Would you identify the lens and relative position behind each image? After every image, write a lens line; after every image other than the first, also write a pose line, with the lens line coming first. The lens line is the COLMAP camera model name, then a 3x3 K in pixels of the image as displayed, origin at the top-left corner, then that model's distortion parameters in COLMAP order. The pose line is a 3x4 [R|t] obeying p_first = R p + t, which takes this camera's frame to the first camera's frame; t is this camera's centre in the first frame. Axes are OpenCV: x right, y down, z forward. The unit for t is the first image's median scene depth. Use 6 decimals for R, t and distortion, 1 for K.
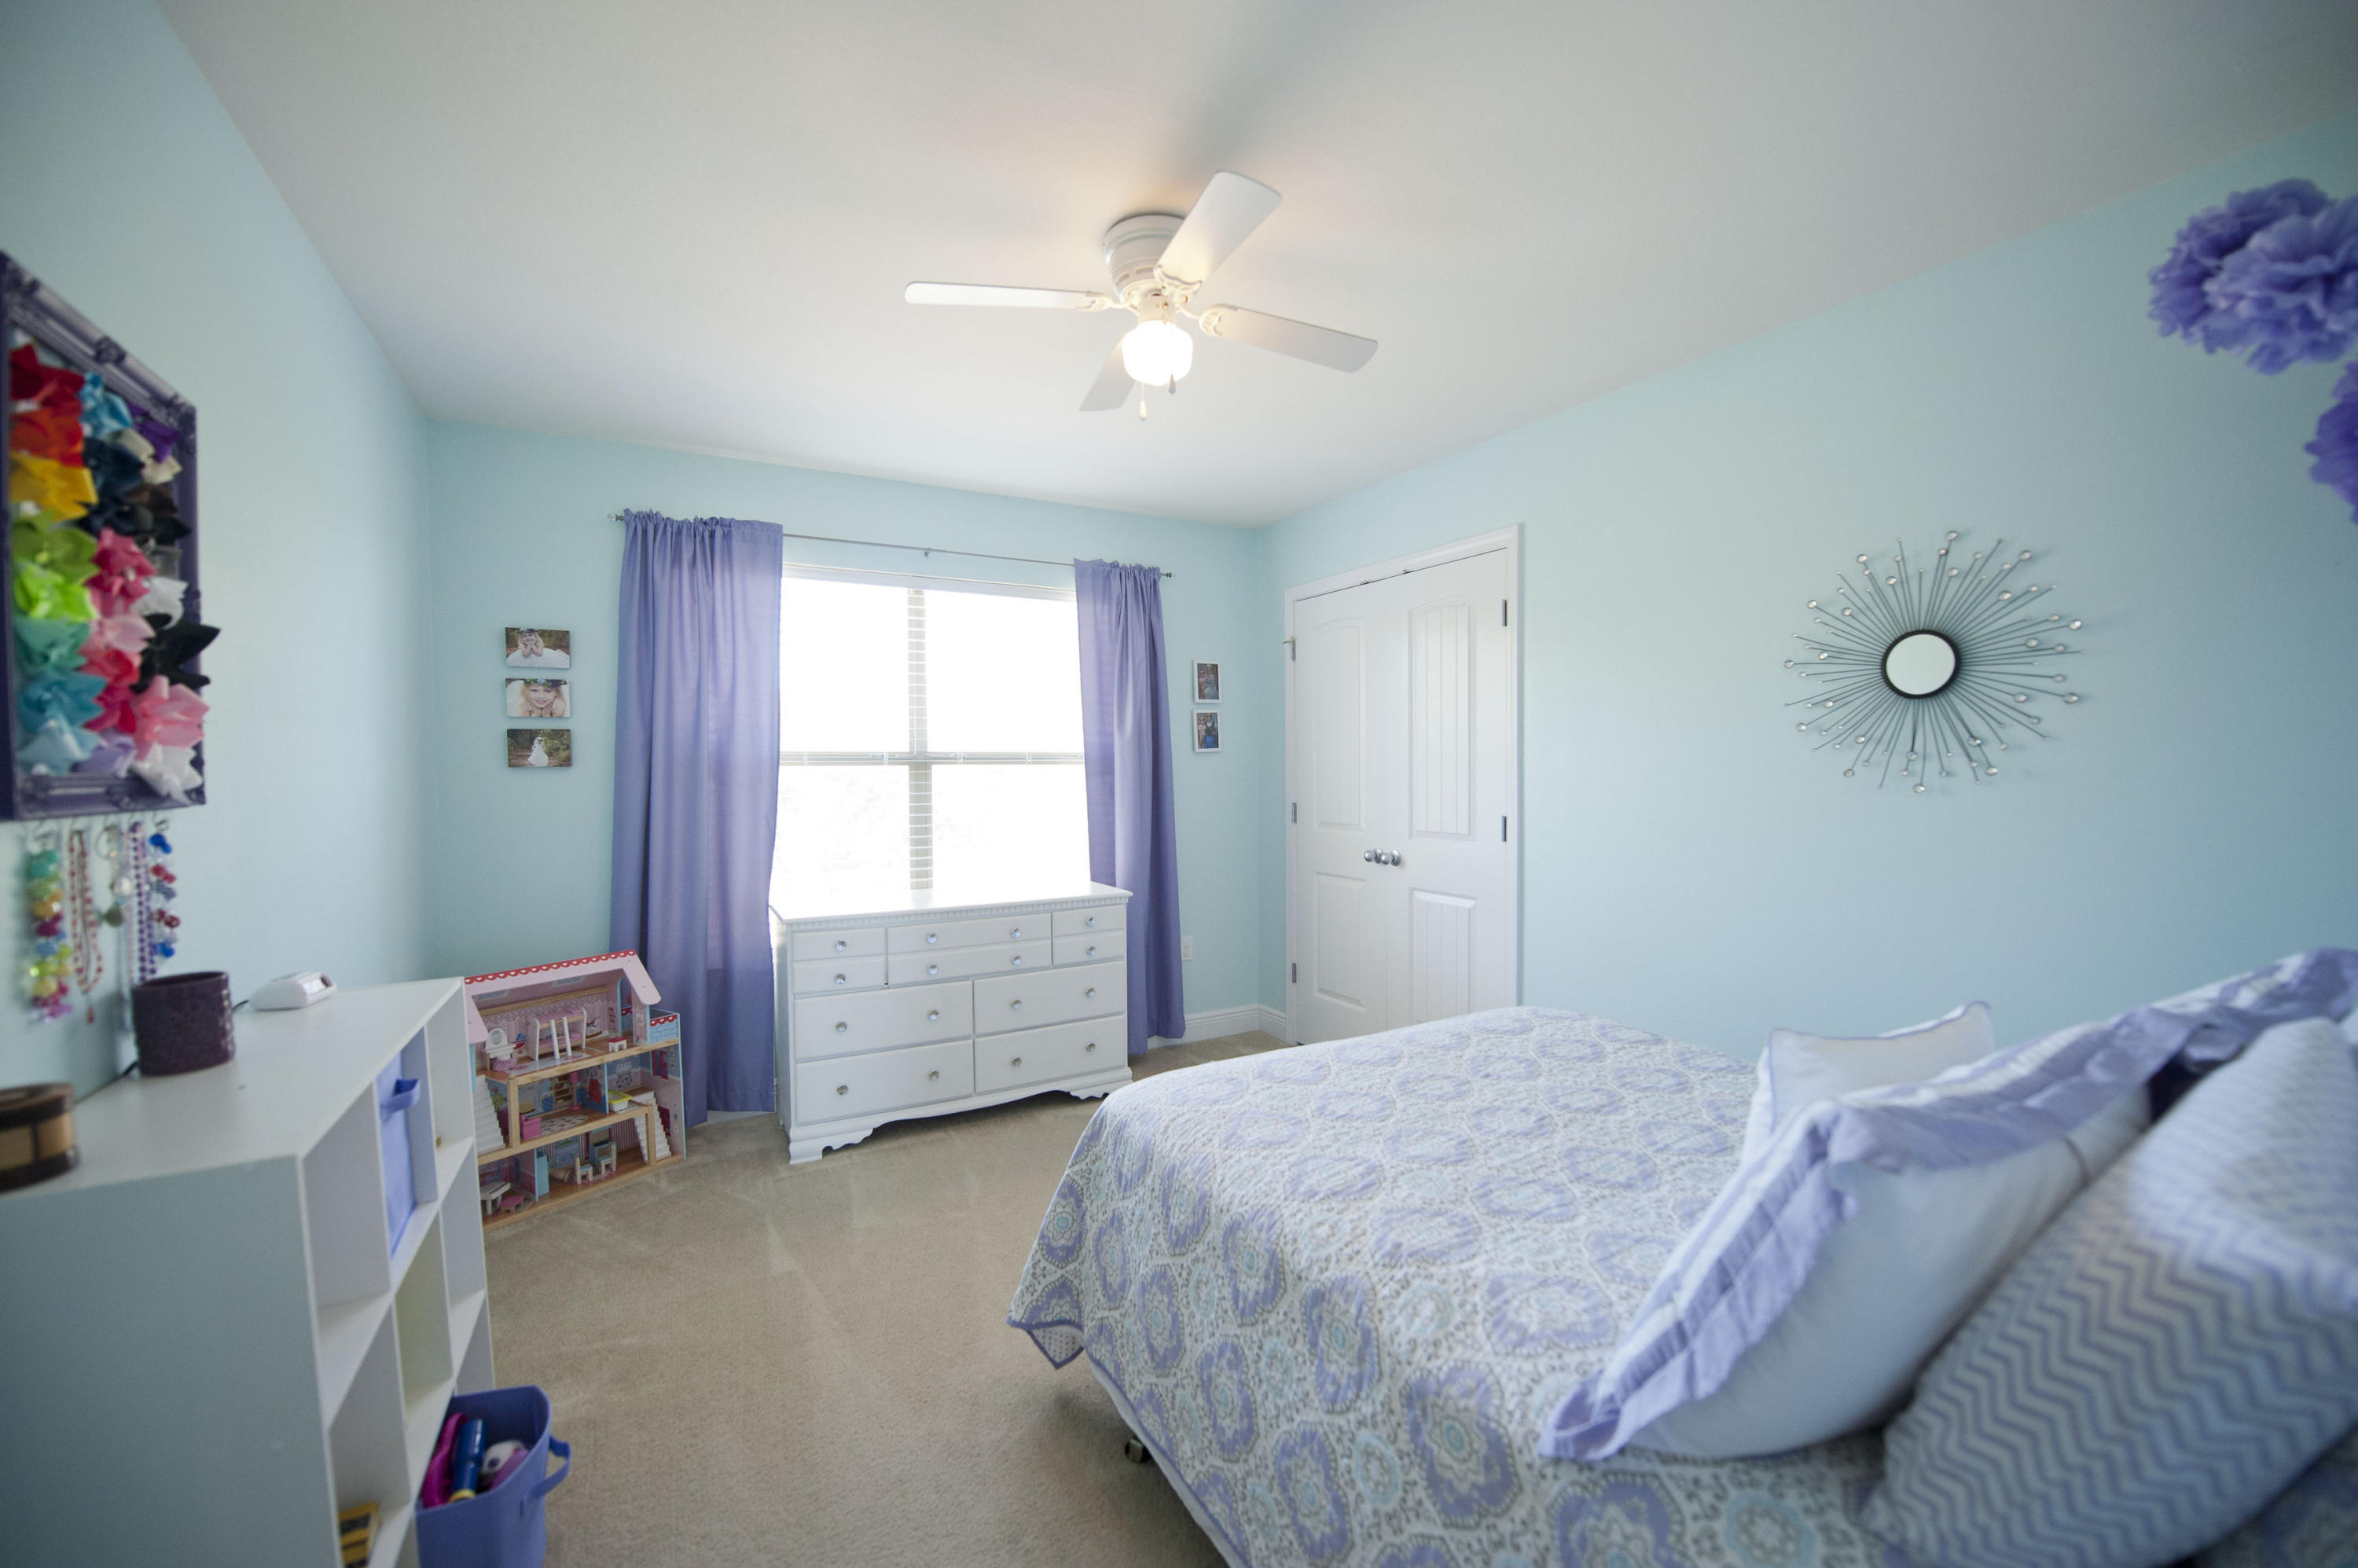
lens RADIAL K [[941.7, 0, 1186.9], [0, 941.7, 799.5], [0, 0, 1]] dist [-0.009571, -0.004780]
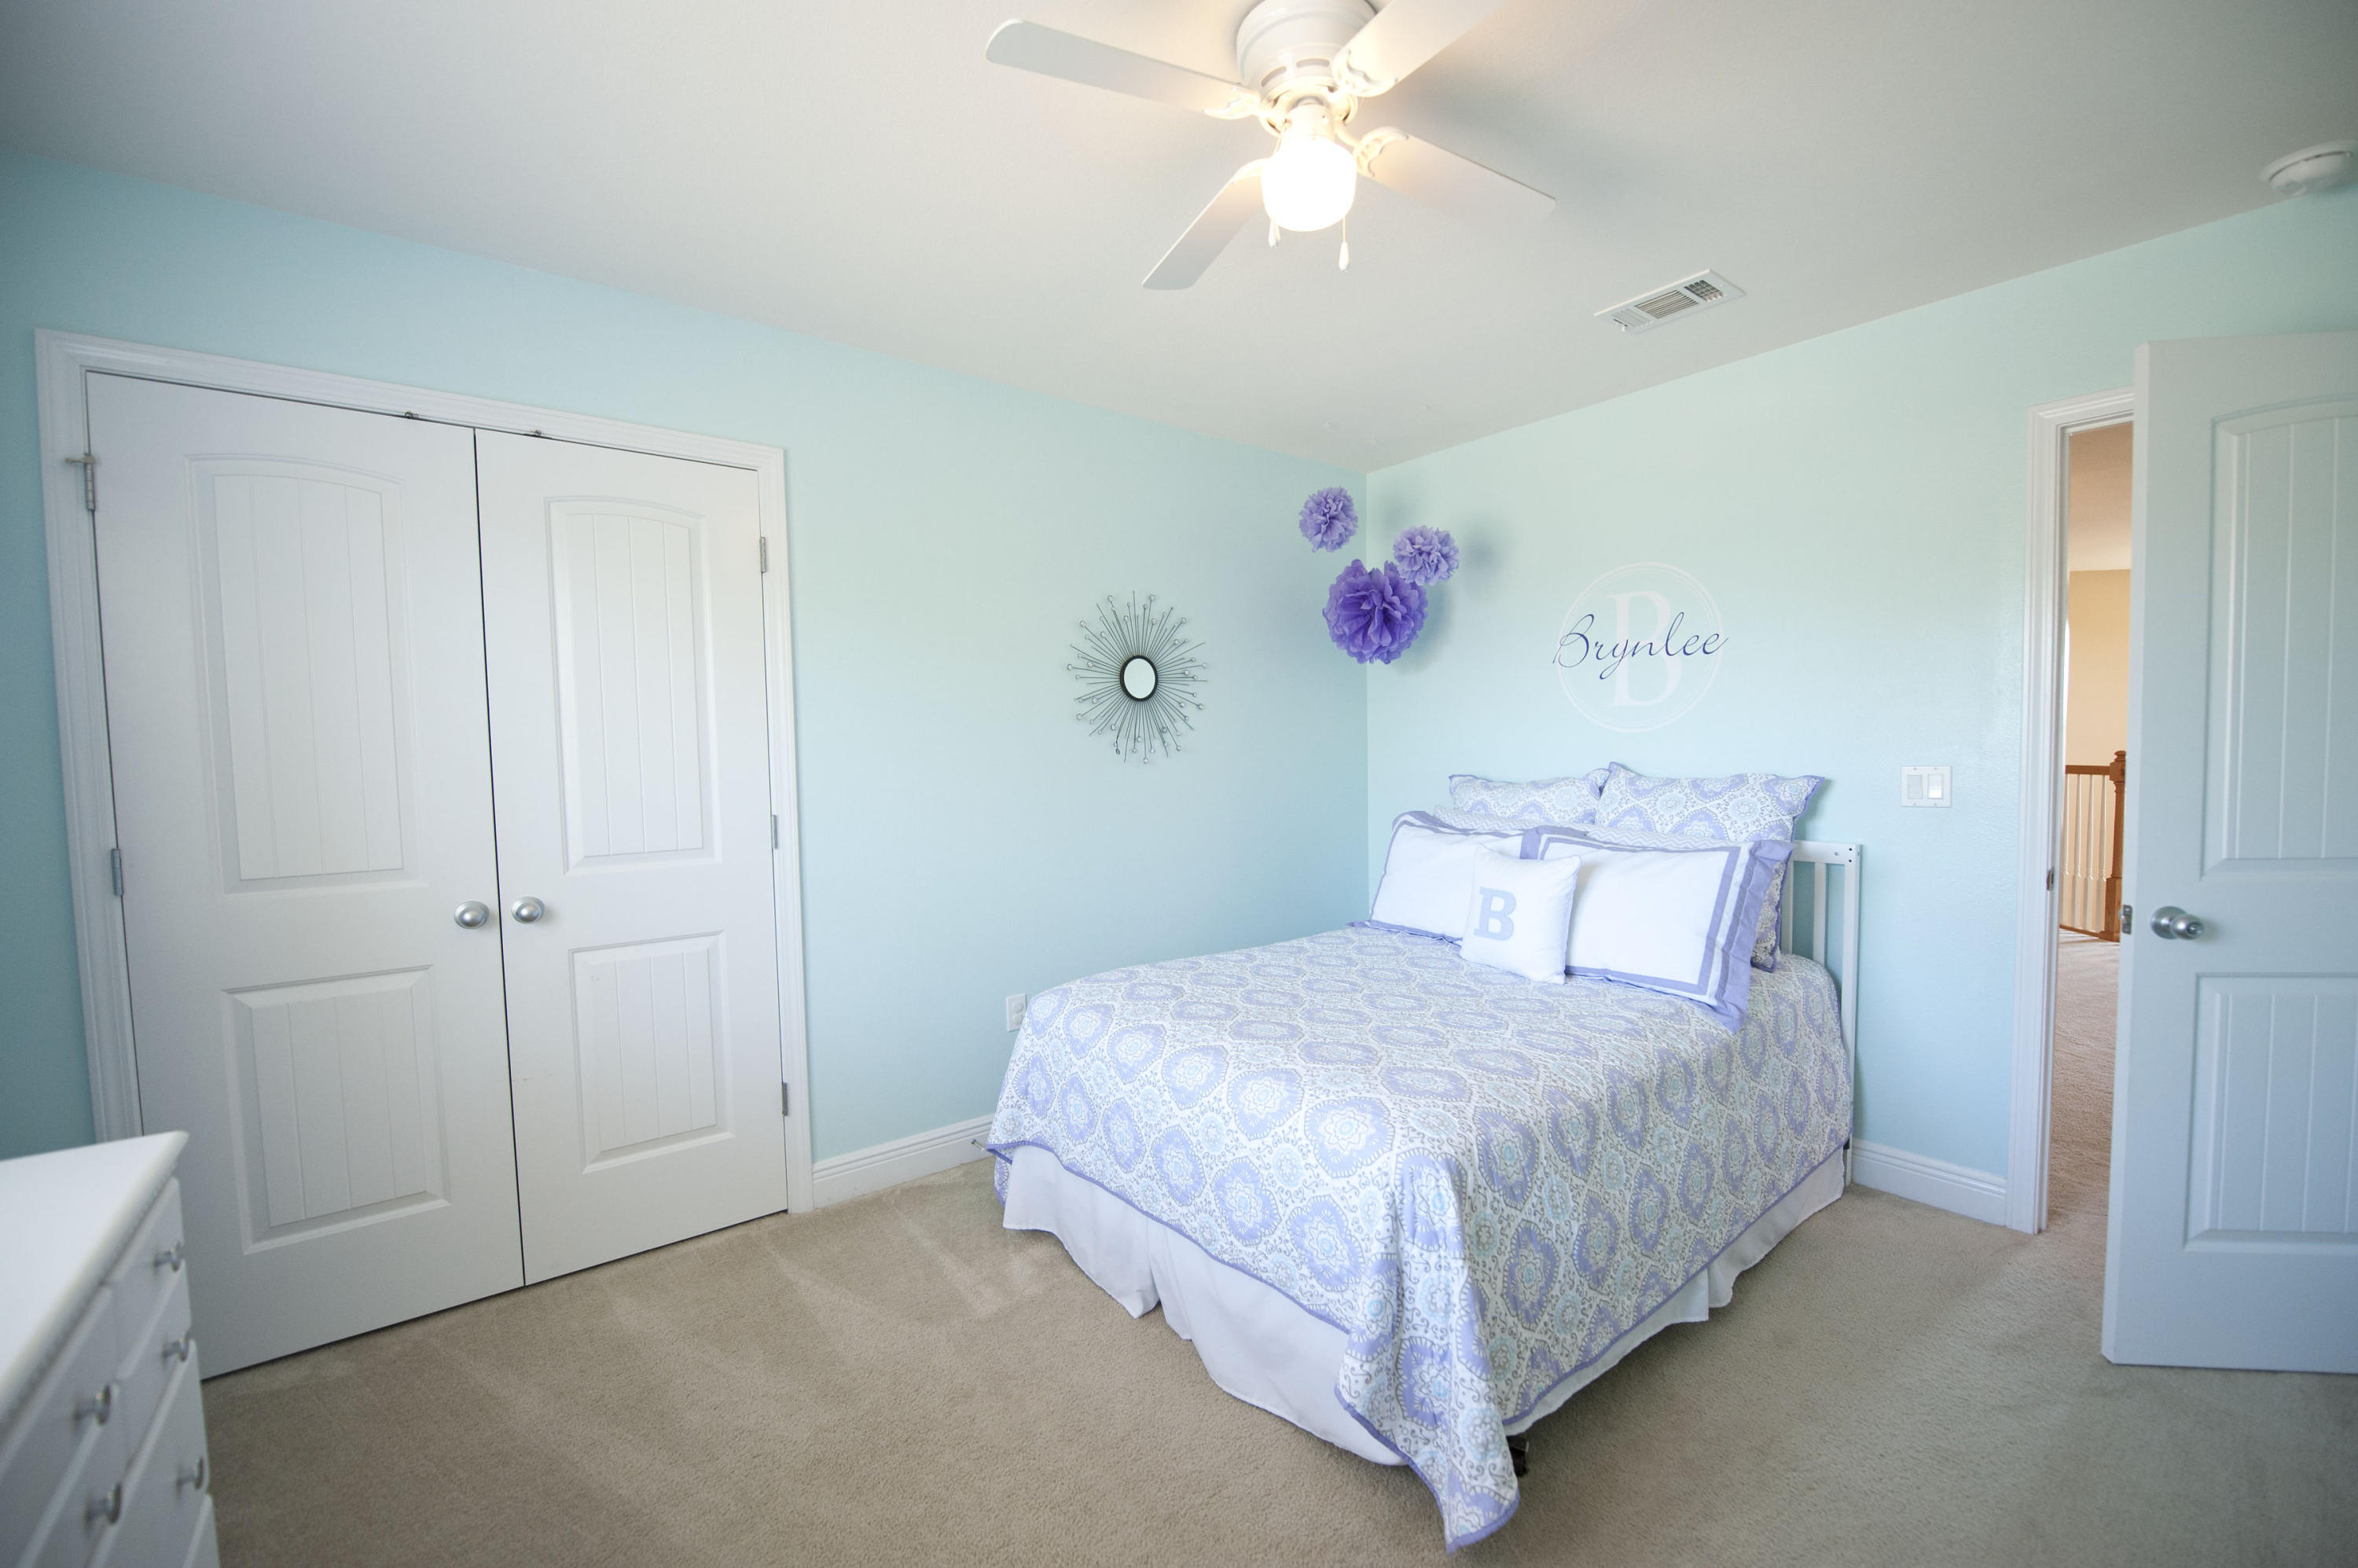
lens RADIAL K [[941.7, 0, 1186.9], [0, 941.7, 799.5], [0, 0, 1]] dist [-0.009571, -0.004780]
pose [[-0.135192, -0.046699, 0.989718, -0.664005], [0.054374, 0.997034, 0.054472, -0.027200], [-0.989326, 0.061179, -0.132252, 1.049640]]
